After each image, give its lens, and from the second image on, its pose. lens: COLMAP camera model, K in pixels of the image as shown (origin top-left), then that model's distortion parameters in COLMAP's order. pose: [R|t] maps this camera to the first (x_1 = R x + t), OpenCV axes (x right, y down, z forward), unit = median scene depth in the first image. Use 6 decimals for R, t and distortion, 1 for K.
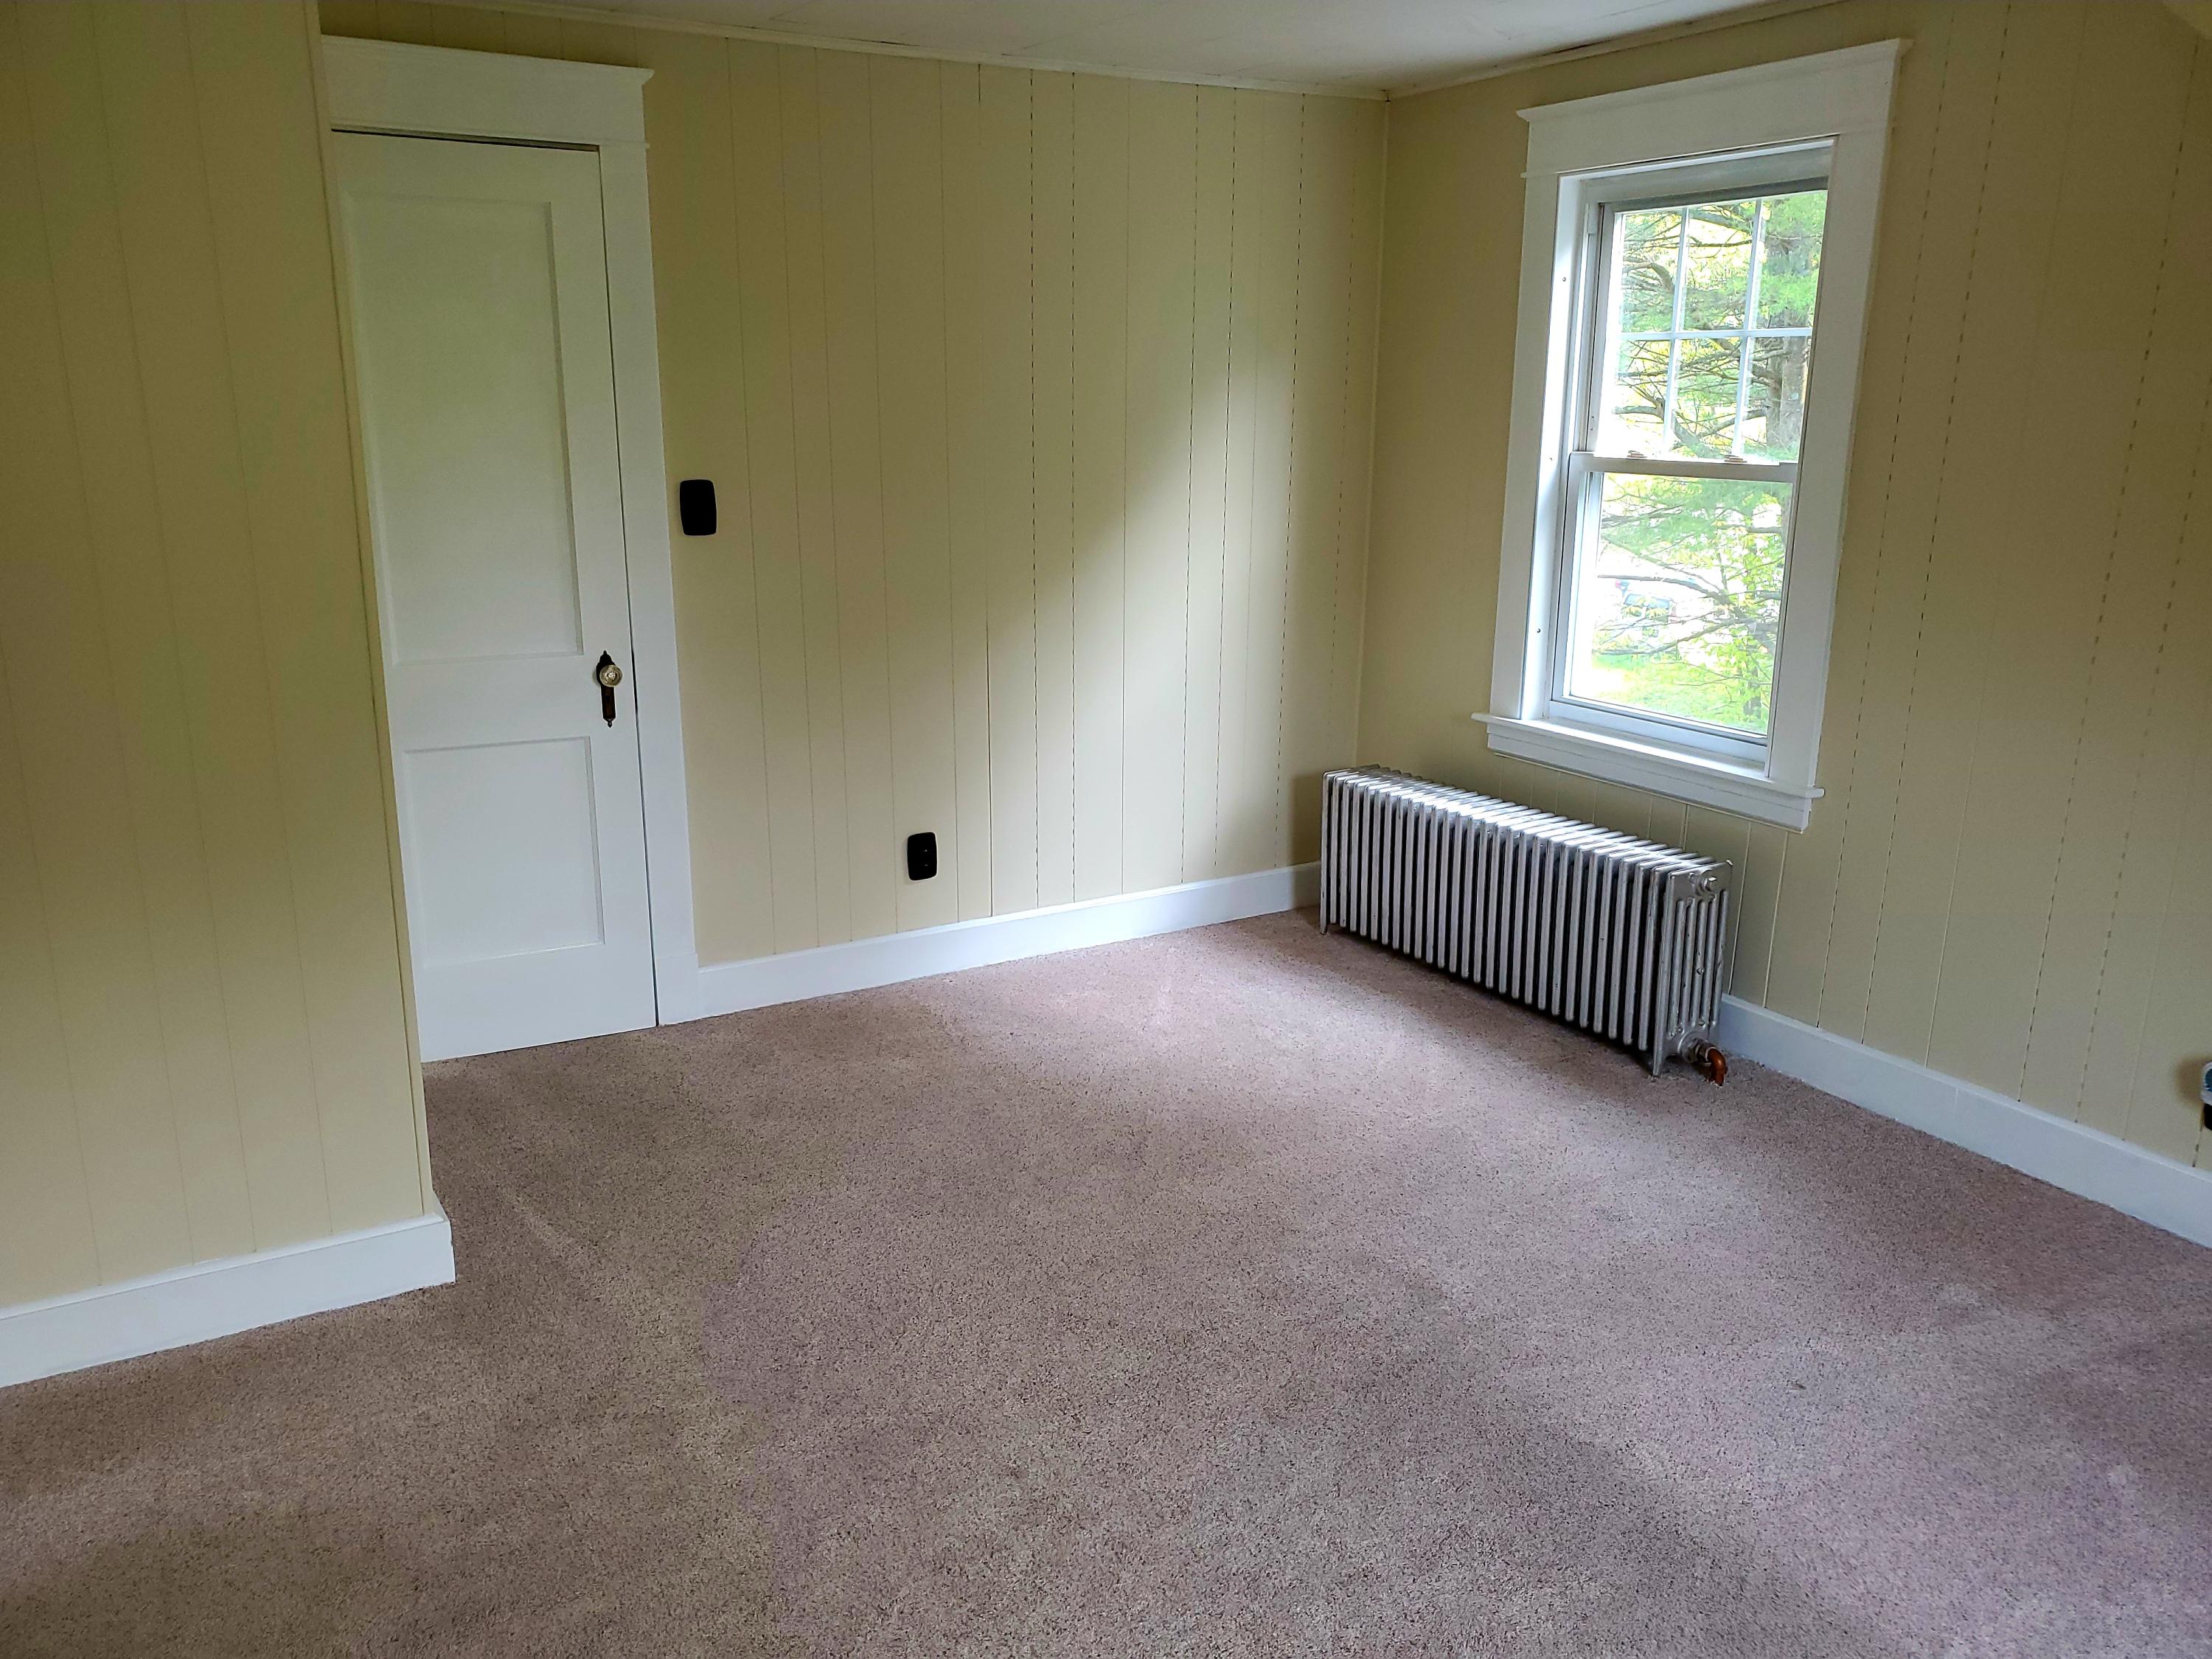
lens RADIAL K [[1728.4, 0, 1106.0], [0, 1728.4, 829.5], [0, 0, 1]] dist [0.041087, -0.004070]
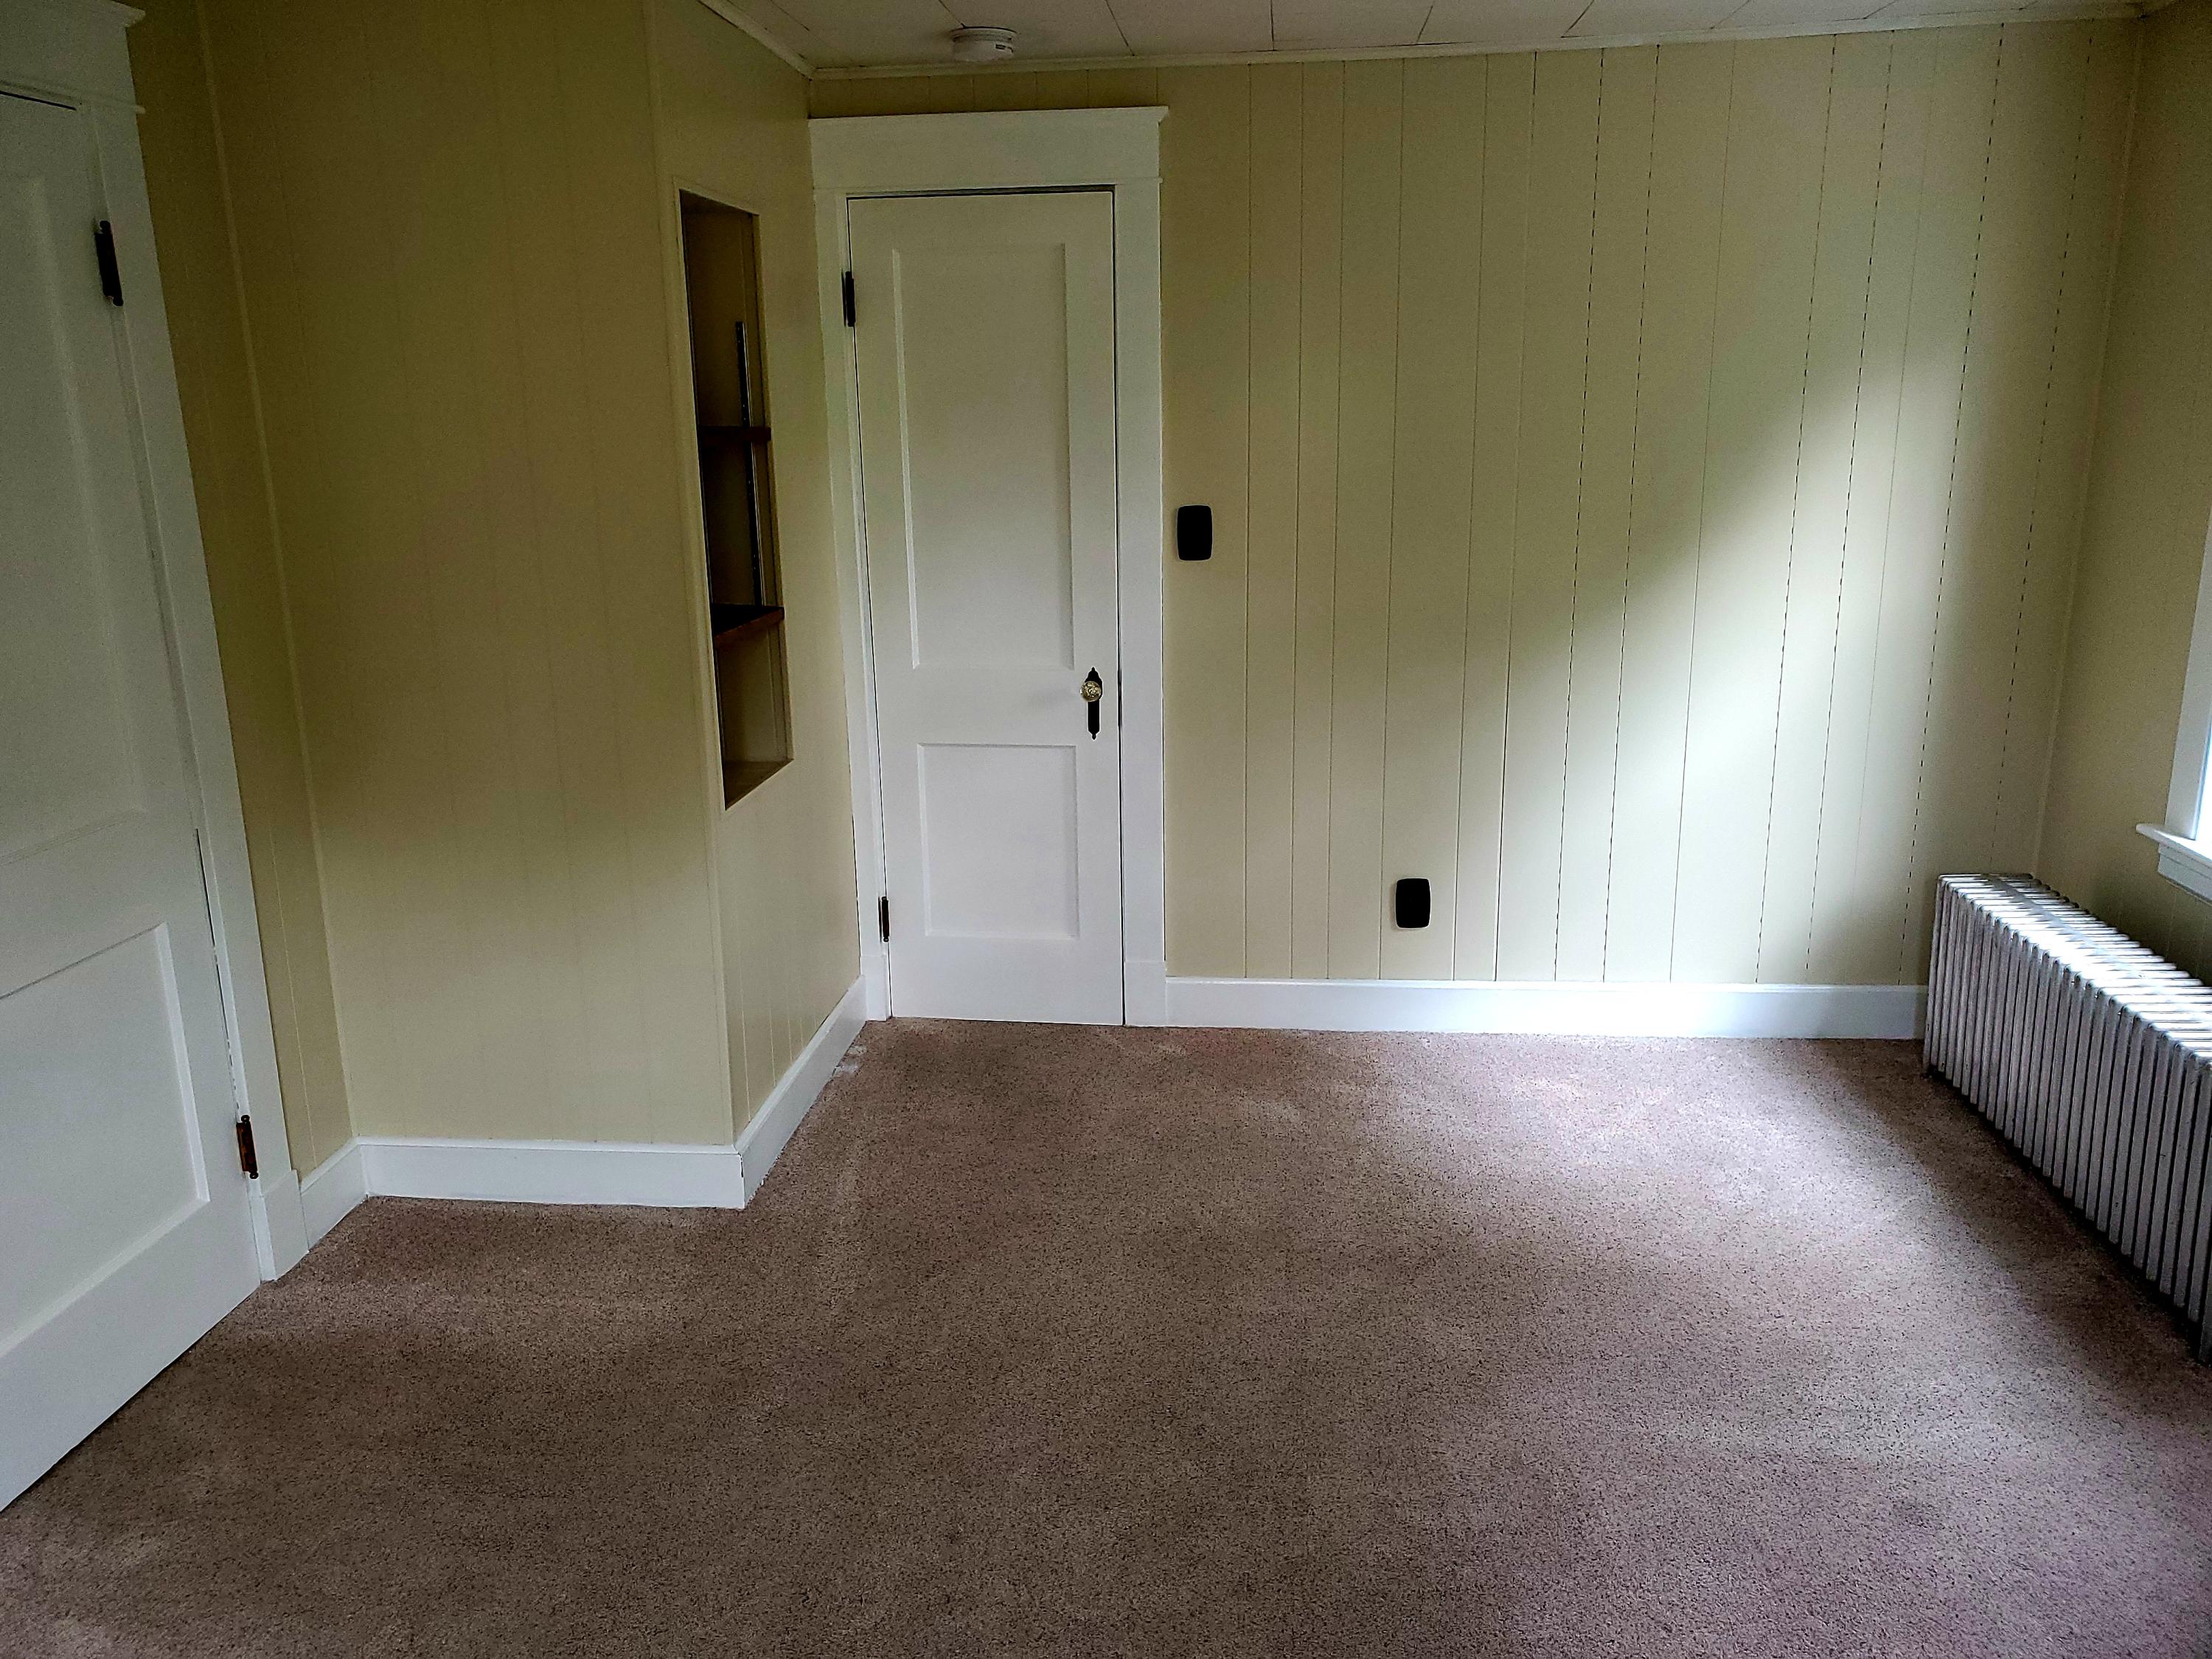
lens RADIAL K [[1704.3, 0, 1056.7], [0, 1704.3, 828.0], [0, 0, 1]] dist [0.150813, -0.325015]
pose [[0.800230, 0.122176, -0.587115, 0.306456], [-0.121178, 0.991775, 0.041221, -0.043960], [0.587322, 0.038159, 0.808453, 0.140122]]
